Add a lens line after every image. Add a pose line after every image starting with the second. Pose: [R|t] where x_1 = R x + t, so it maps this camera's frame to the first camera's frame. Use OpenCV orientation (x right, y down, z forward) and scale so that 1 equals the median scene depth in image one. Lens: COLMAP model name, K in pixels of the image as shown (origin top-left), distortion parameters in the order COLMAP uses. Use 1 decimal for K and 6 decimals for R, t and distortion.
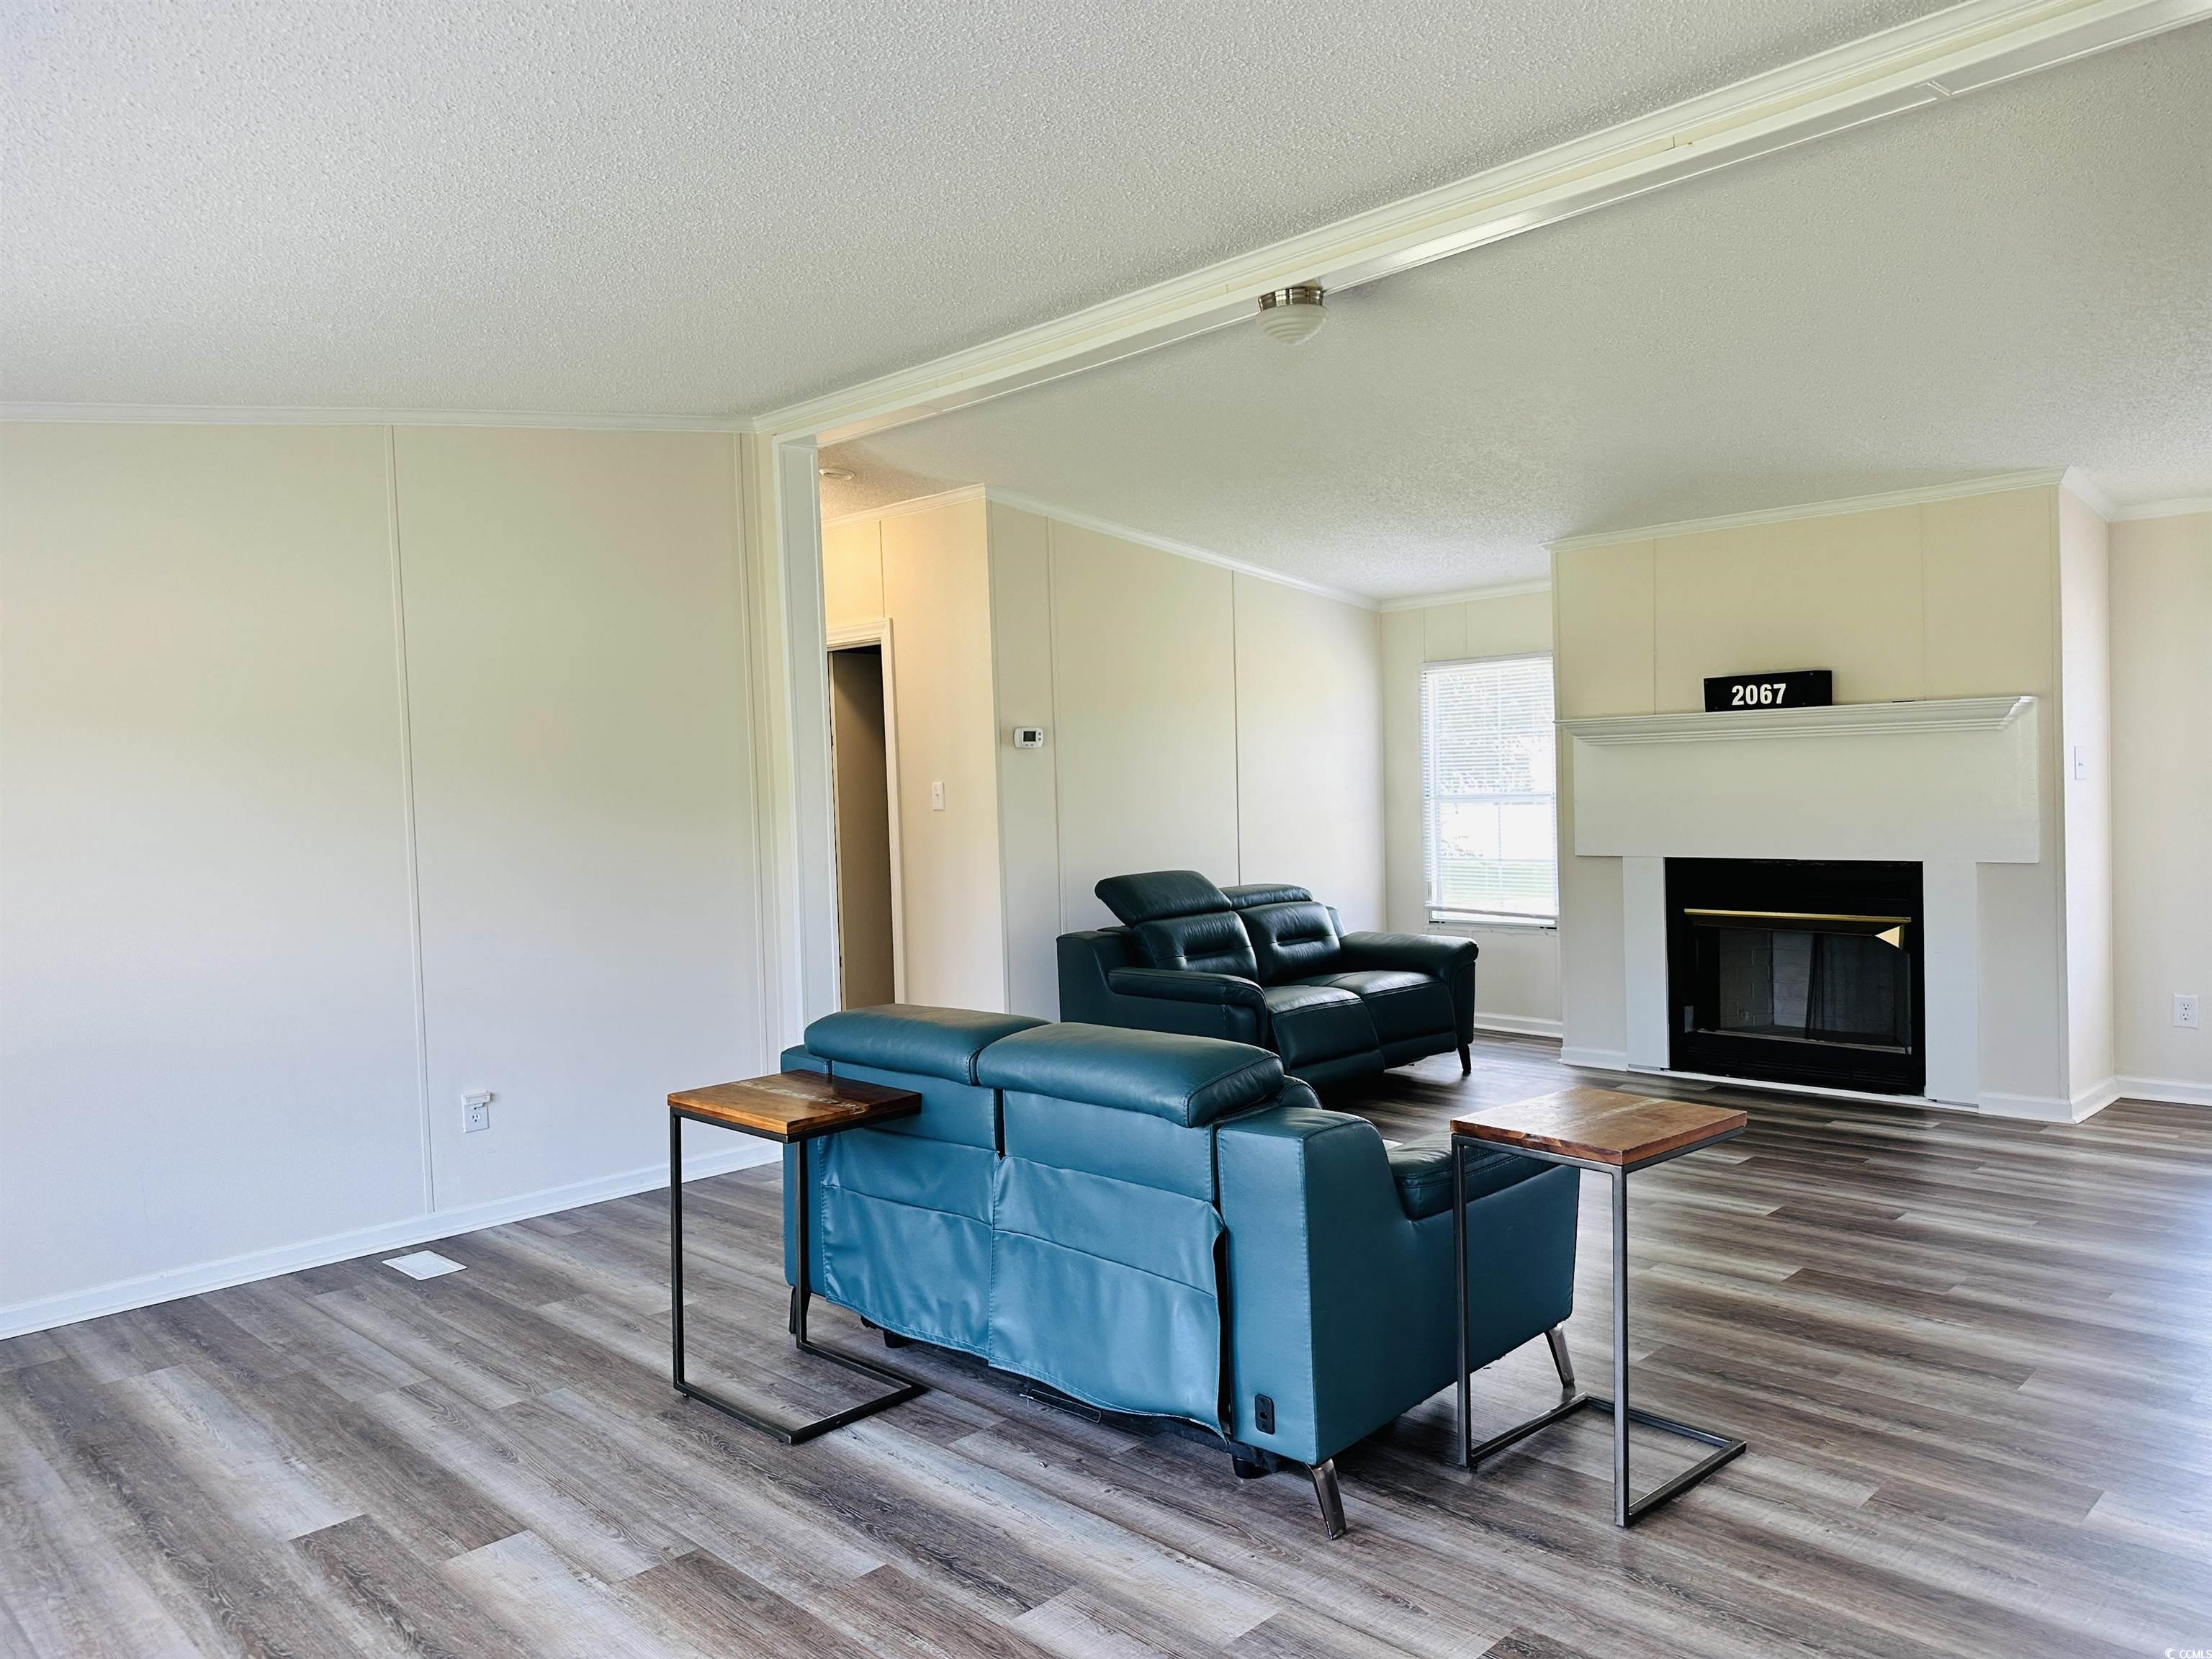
lens RADIAL K [[1562.9, 0, 1113.0], [0, 1562.9, 836.8], [0, 0, 1]] dist [0.064138, -0.067507]
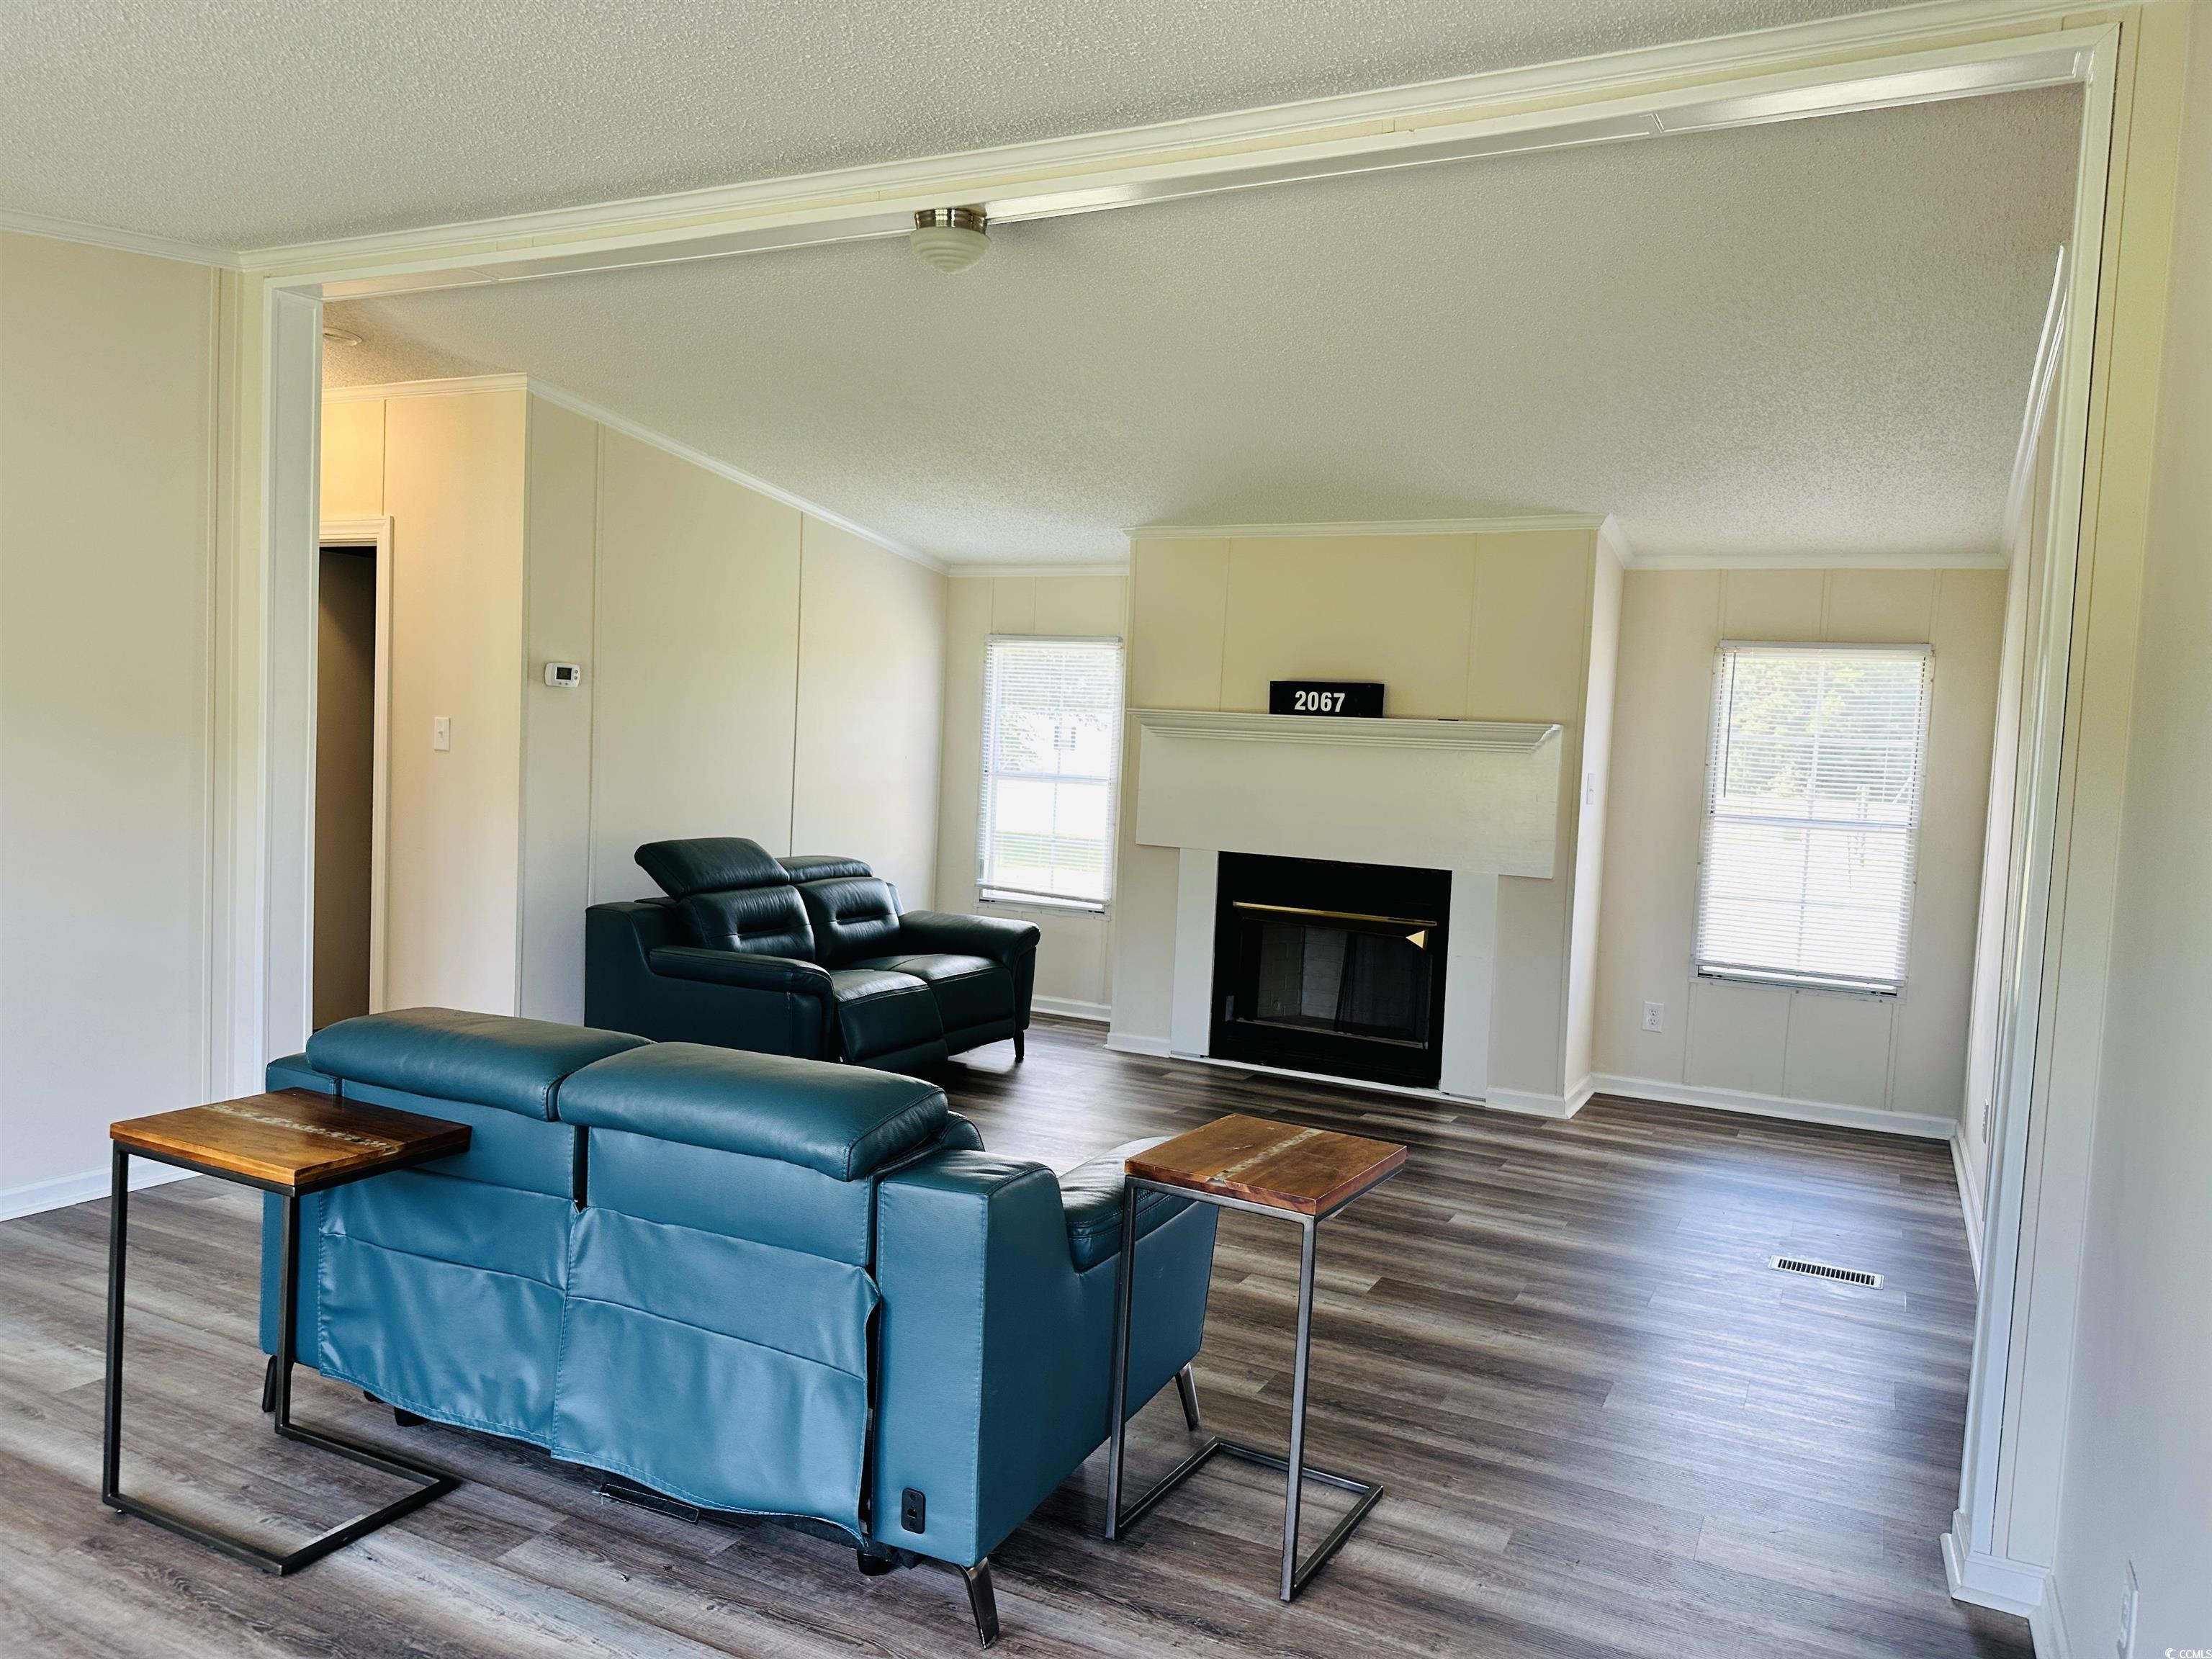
lens RADIAL K [[1562.9, 0, 1121.9], [0, 1562.9, 857.2], [0, 0, 1]] dist [0.064138, -0.067507]
pose [[0.946864, 0.053856, 0.317093, -0.063354], [-0.066274, 0.997394, 0.028498, -0.016090], [-0.314732, -0.047999, 0.947966, 0.115355]]
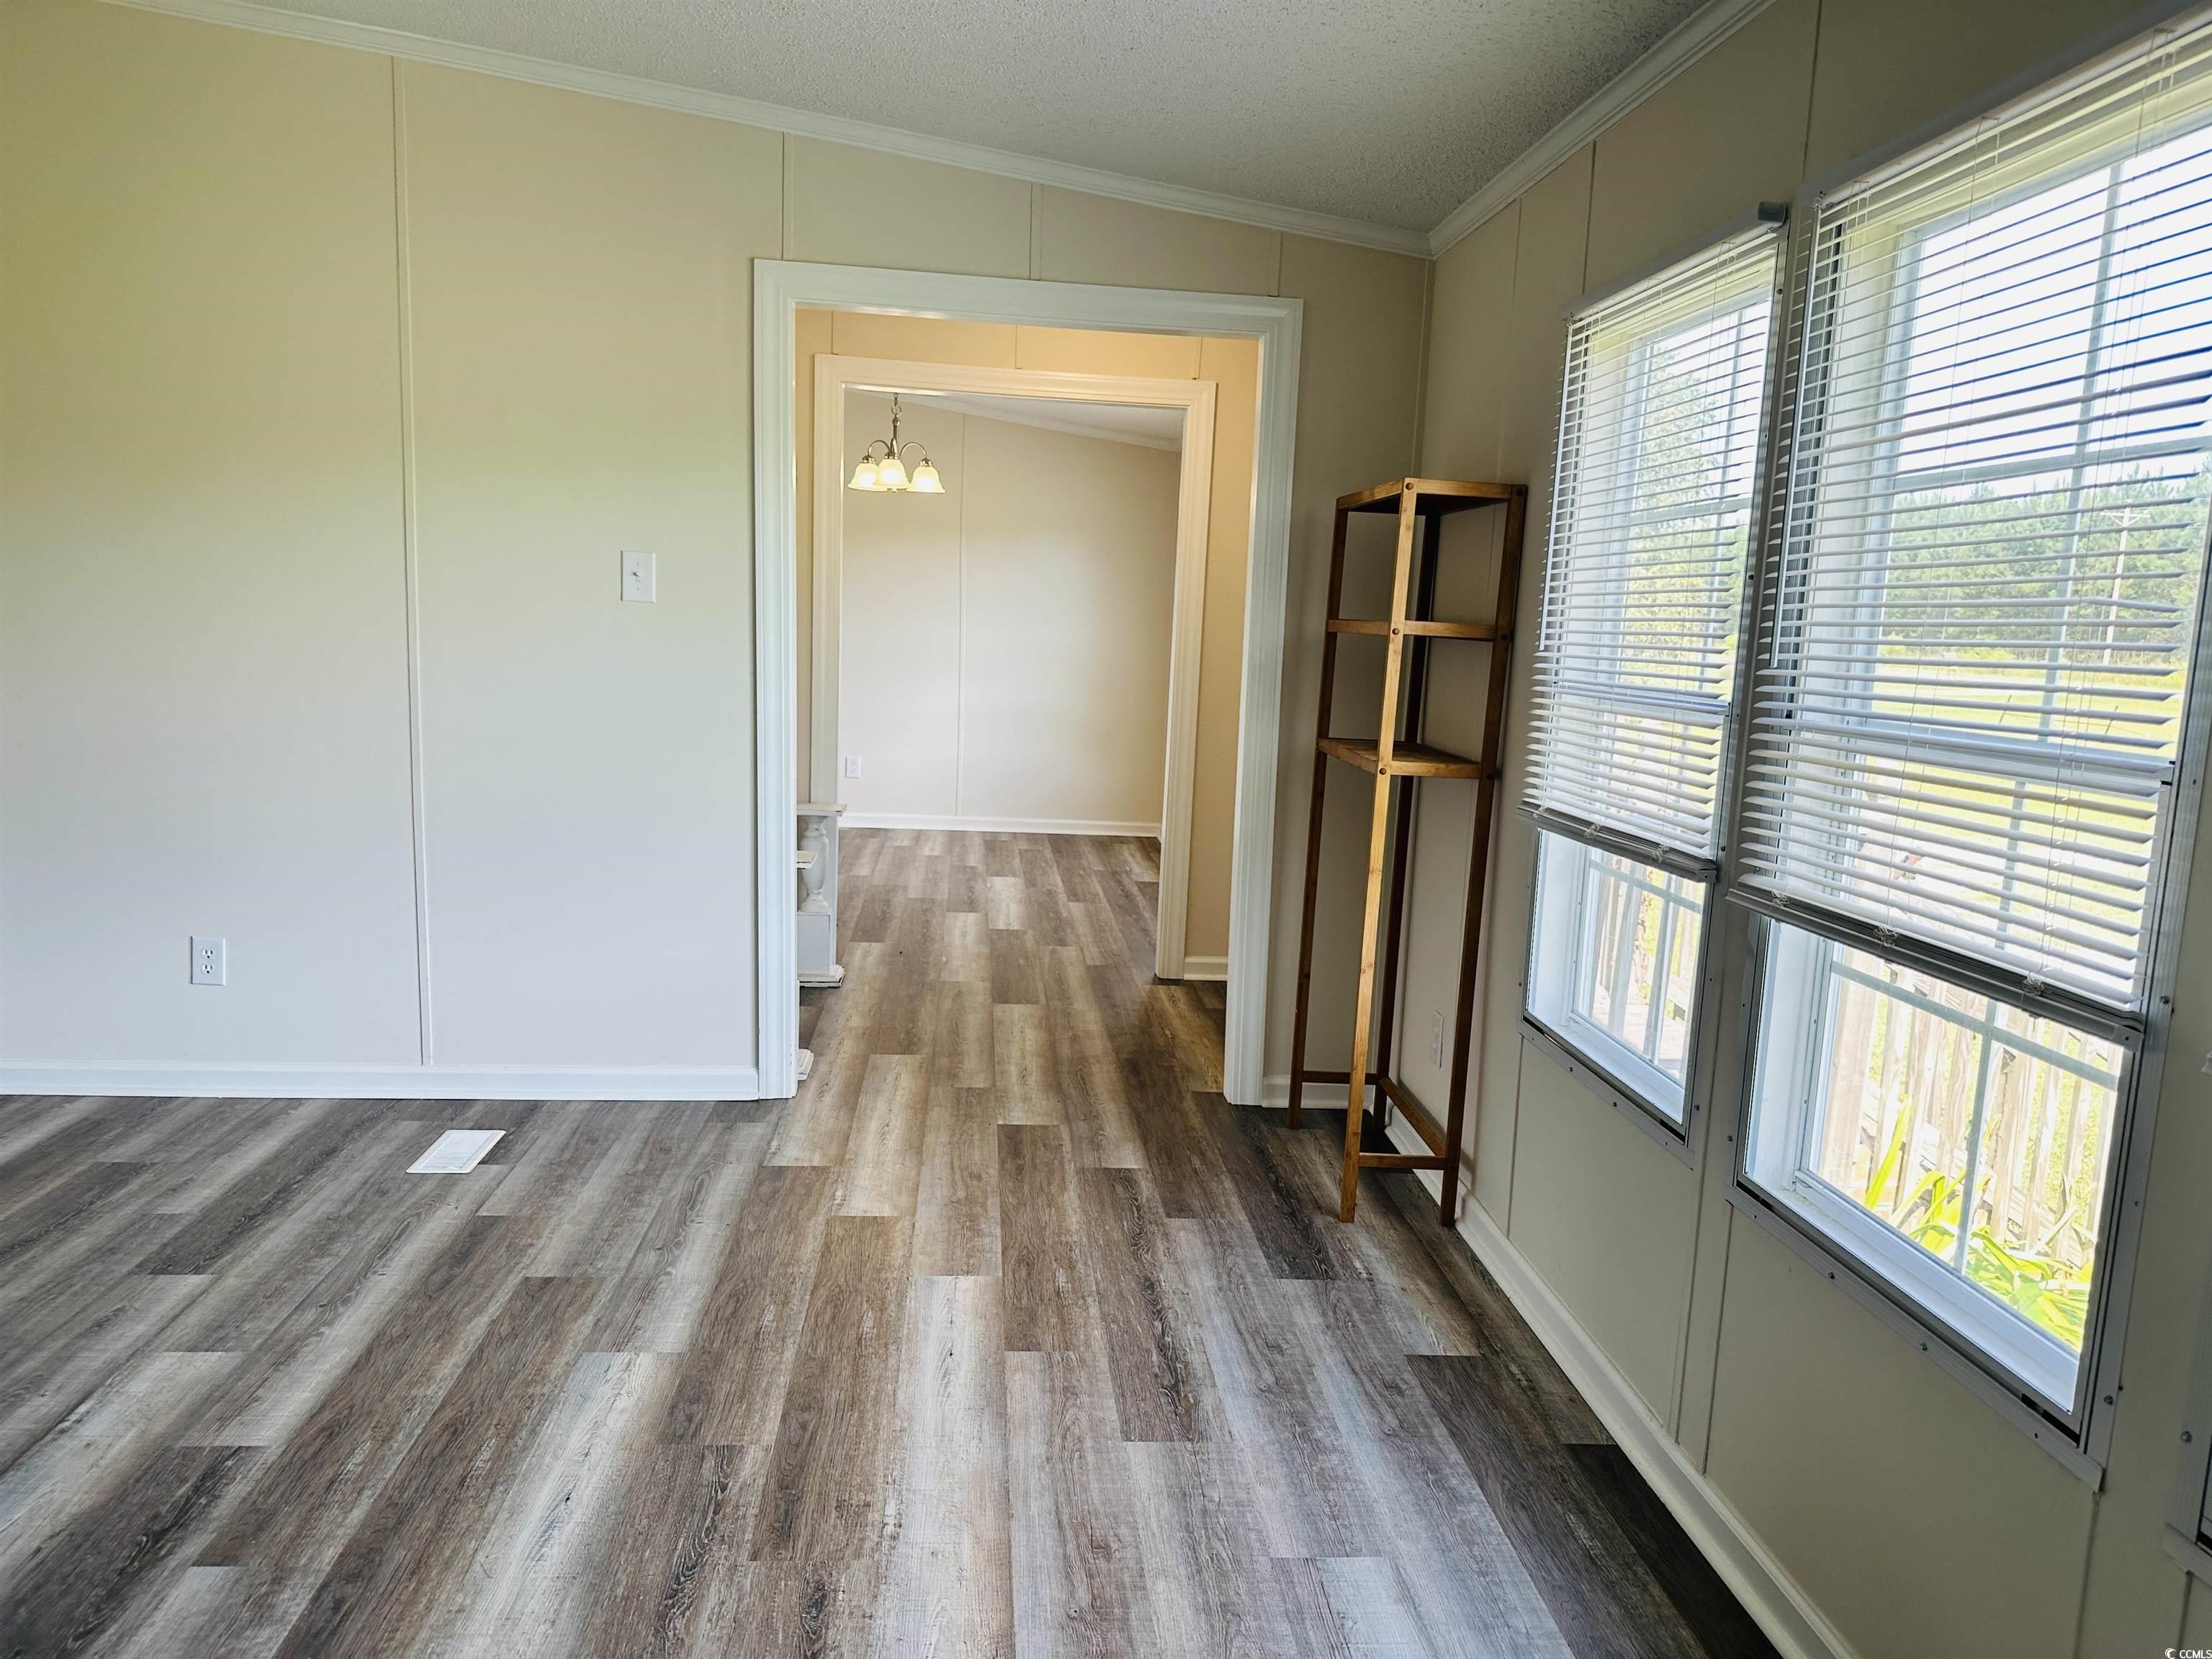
lens RADIAL K [[1562.9, 0, 1095.6], [0, 1562.9, 834.5], [0, 0, 1]] dist [0.064138, -0.067507]
pose [[-0.760835, -0.087752, 0.642984, -0.639689], [0.009296, 0.989240, 0.146007, 0.002657], [-0.648878, 0.117065, -0.751833, 0.855018]]
